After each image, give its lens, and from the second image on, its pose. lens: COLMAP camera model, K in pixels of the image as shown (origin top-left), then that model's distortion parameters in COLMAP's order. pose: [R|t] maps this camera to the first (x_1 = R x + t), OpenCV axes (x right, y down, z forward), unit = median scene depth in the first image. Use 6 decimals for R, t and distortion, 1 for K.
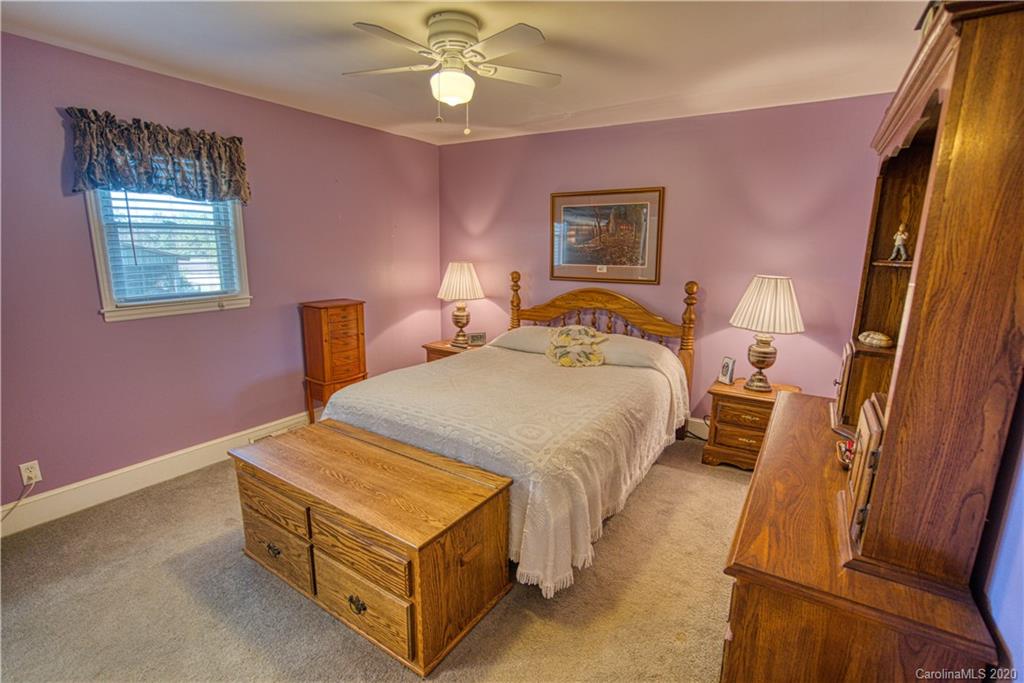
lens RADIAL K [[473.8, 0, 512.0], [0, 473.8, 341.5], [0, 0, 1]] dist [-0.053127, 0.018274]
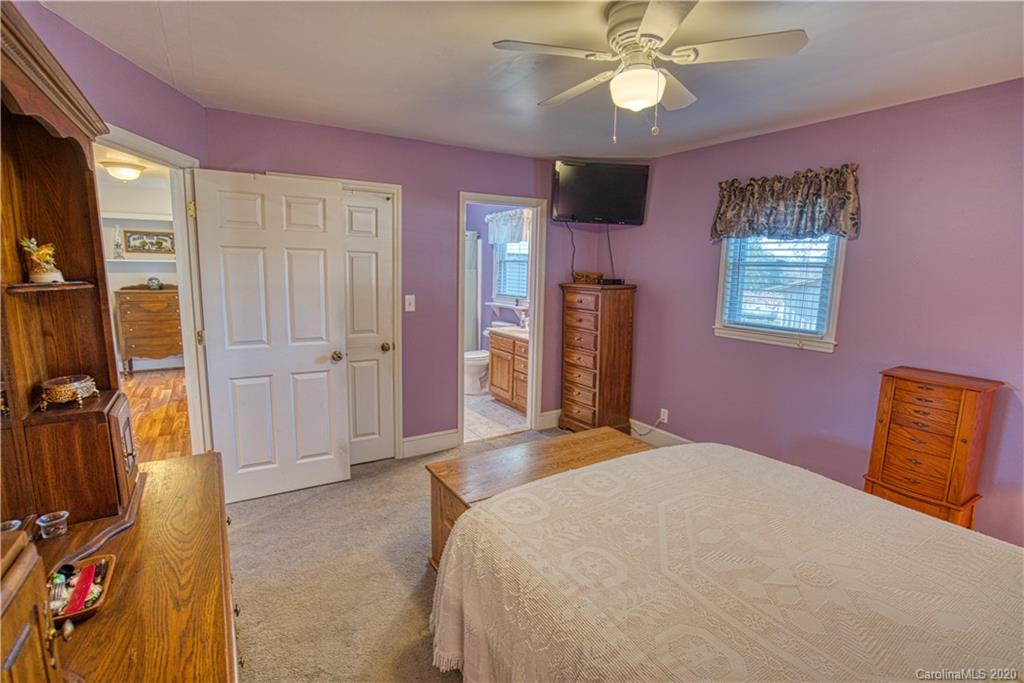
lens RADIAL K [[473.8, 0, 512.0], [0, 473.8, 341.5], [0, 0, 1]] dist [-0.053127, 0.018274]
pose [[-0.407532, 0.130191, -0.903863, 0.571092], [-0.205445, 0.951340, 0.229660, -0.206070], [0.889781, 0.279288, -0.360955, 0.918708]]
